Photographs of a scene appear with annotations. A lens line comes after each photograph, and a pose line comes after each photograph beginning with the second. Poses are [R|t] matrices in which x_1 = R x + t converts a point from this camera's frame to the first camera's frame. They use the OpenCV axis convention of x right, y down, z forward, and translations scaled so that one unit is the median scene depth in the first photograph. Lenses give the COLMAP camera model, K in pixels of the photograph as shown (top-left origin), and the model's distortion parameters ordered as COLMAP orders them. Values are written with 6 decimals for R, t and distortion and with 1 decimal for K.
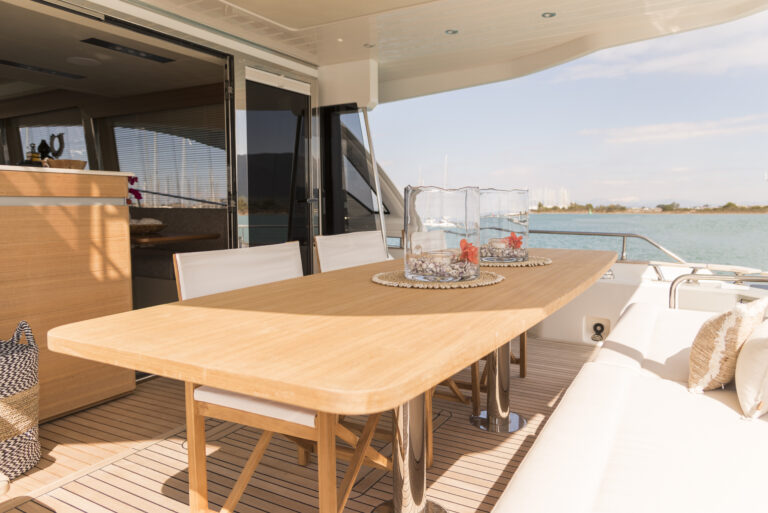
lens RADIAL K [[521.7, 0, 385.1], [0, 521.7, 234.9], [0, 0, 1]] dist [0.001706, 0.002361]
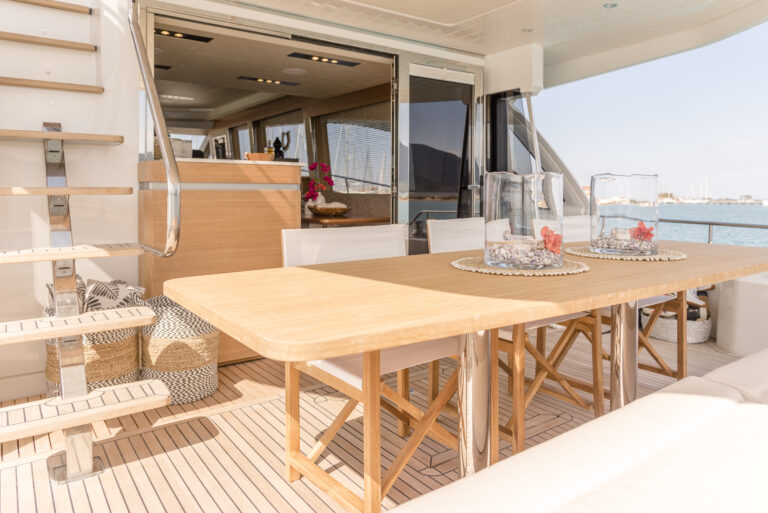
lens RADIAL K [[527.8, 0, 383.4], [0, 527.8, 198.7], [0, 0, 1]] dist [0.004429, 0.001597]
pose [[0.906587, 0.011902, -0.421850, 0.146856], [-0.031096, 0.998769, -0.038648, 0.002108], [0.420871, 0.048156, 0.905841, -0.003893]]
